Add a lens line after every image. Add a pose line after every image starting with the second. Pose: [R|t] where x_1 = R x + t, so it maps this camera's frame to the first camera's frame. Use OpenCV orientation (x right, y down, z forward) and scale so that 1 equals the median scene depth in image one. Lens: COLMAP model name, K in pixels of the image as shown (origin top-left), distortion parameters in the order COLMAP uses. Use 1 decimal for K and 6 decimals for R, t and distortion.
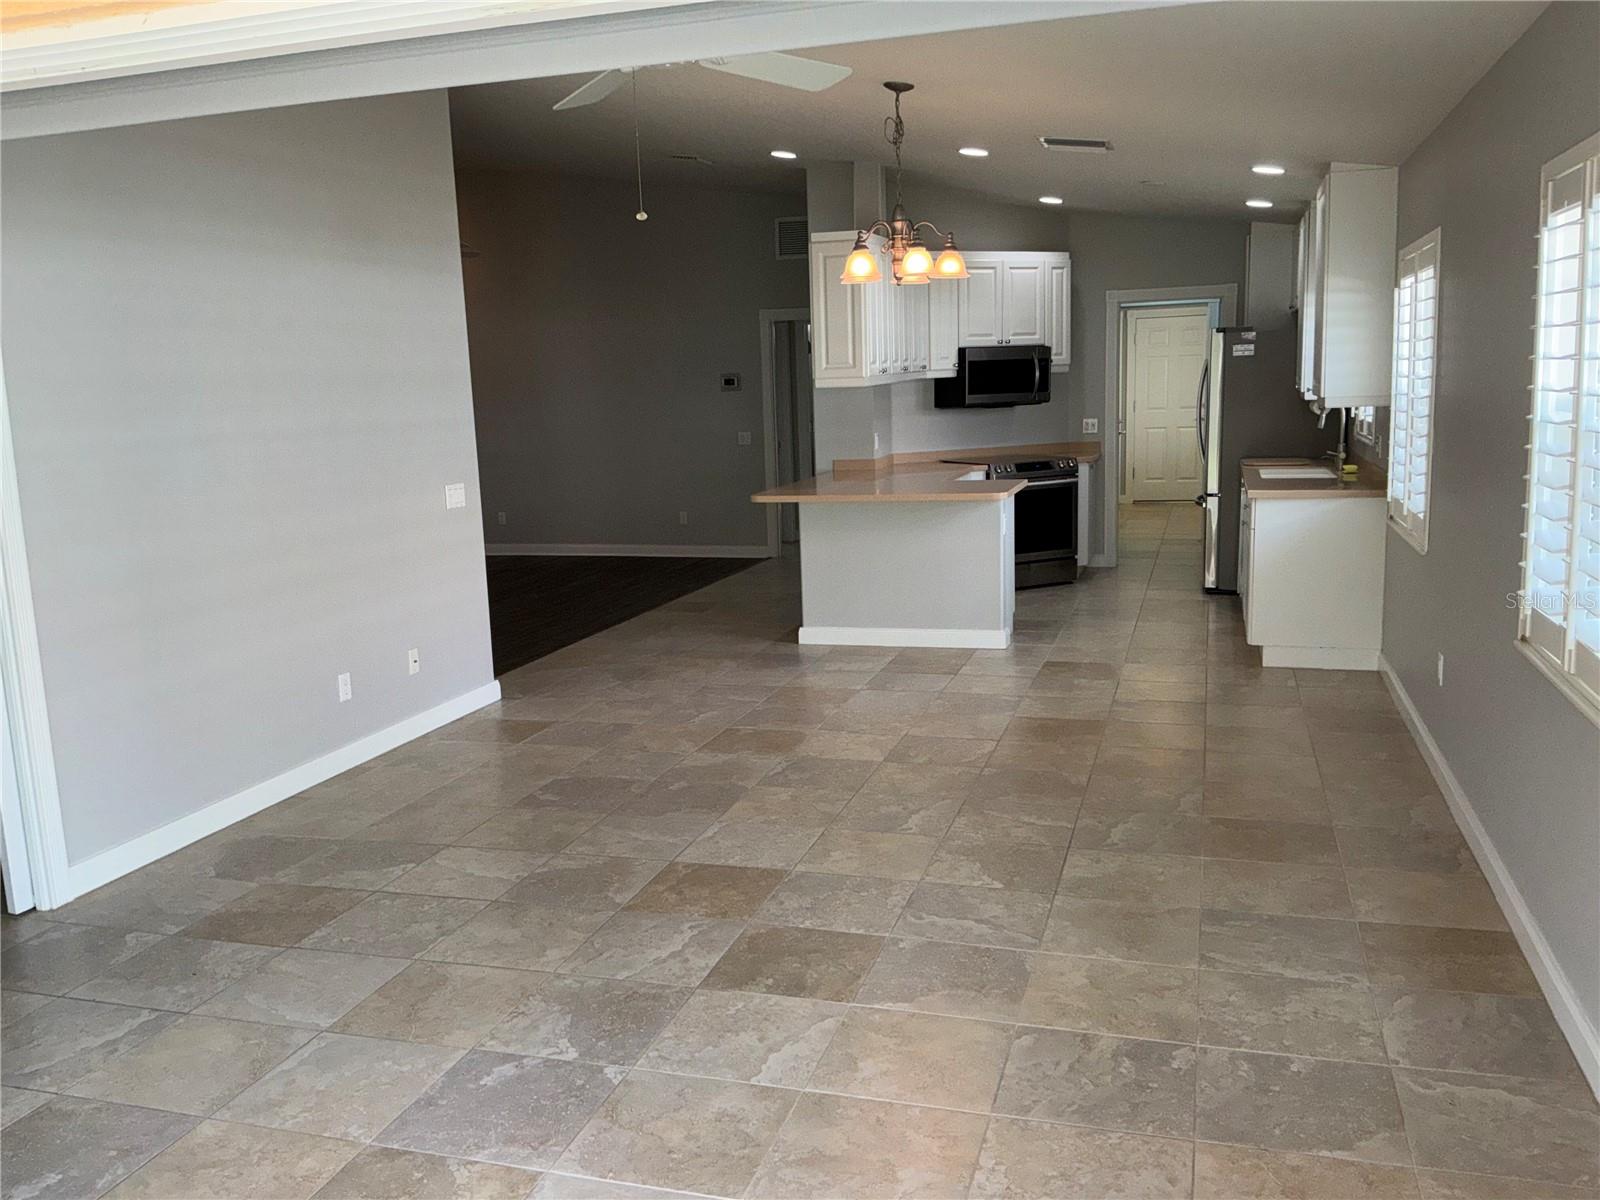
lens RADIAL K [[1321.0, 0, 800.0], [0, 1321.0, 600.0], [0, 0, 1]] dist [0.154369, -0.357595]
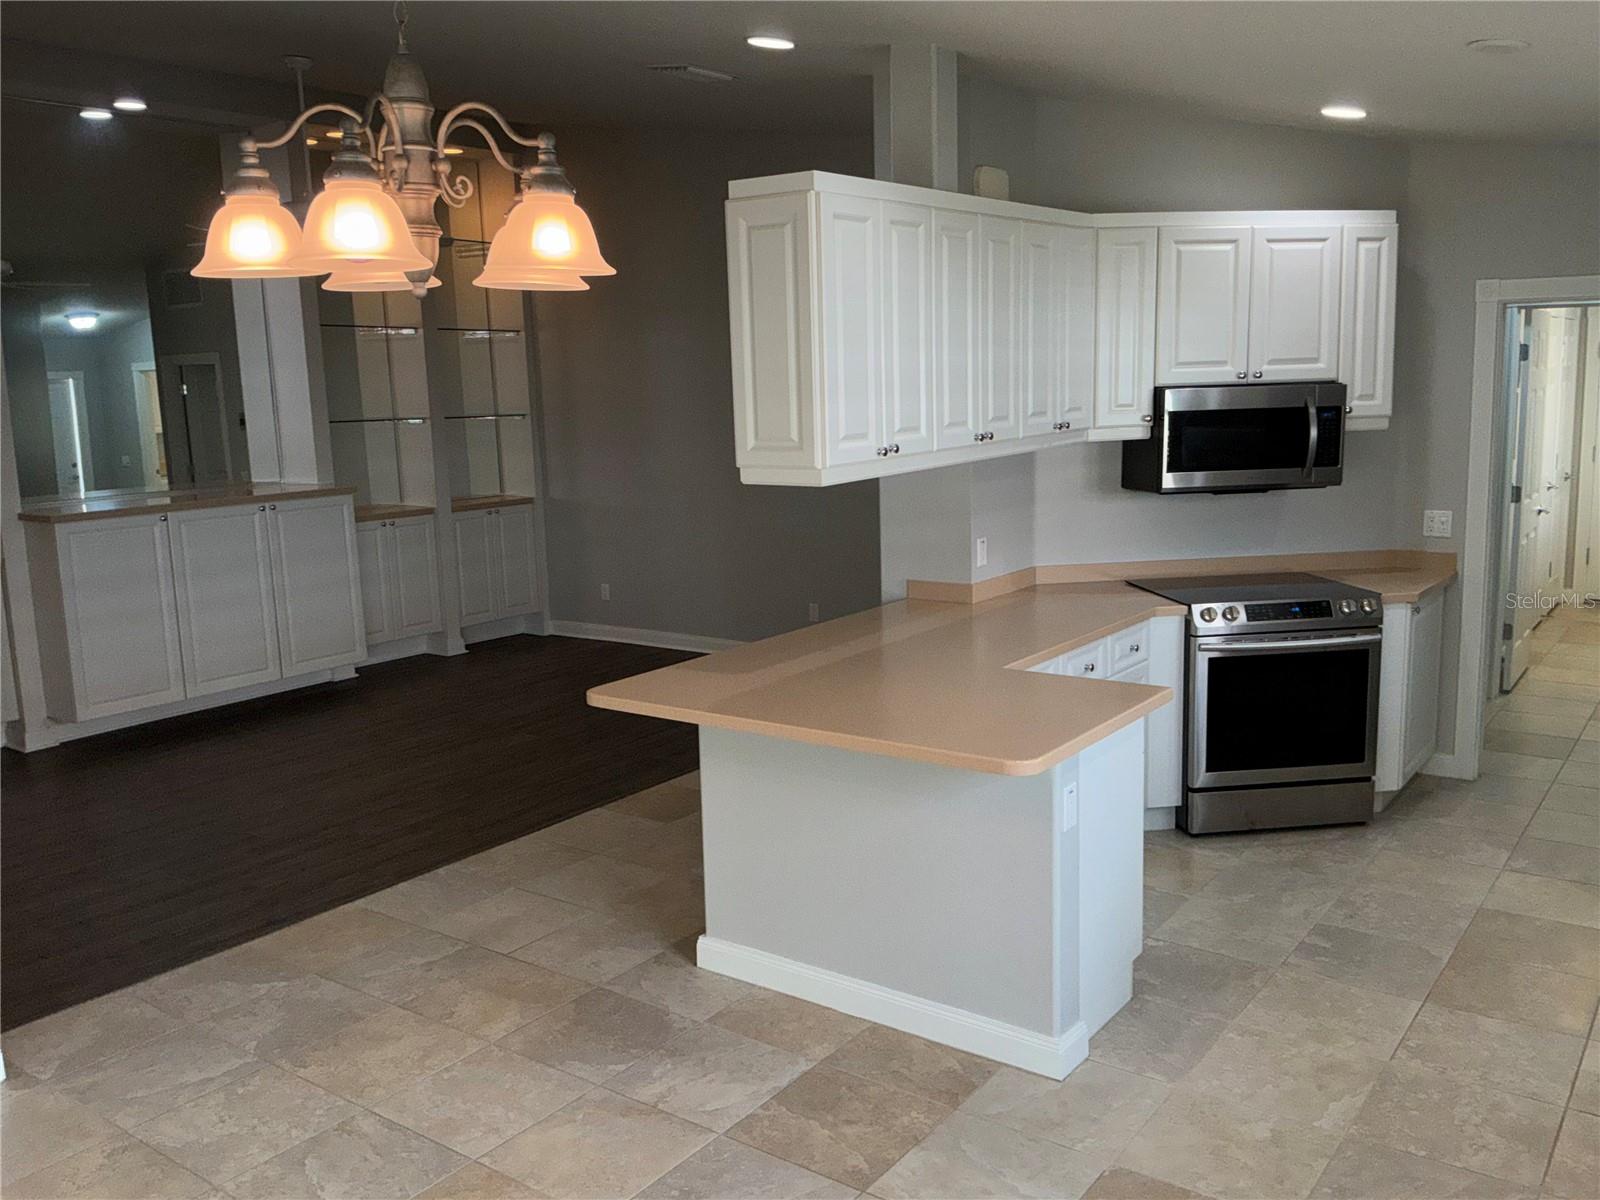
lens RADIAL K [[1321.0, 0, 800.0], [0, 1321.0, 600.0], [0, 0, 1]] dist [0.154369, -0.357595]
pose [[0.942929, 0.062269, -0.327120, 0.164552], [-0.059338, 0.998058, 0.018940, -0.101344], [0.327664, 0.001551, 0.944793, 0.419936]]
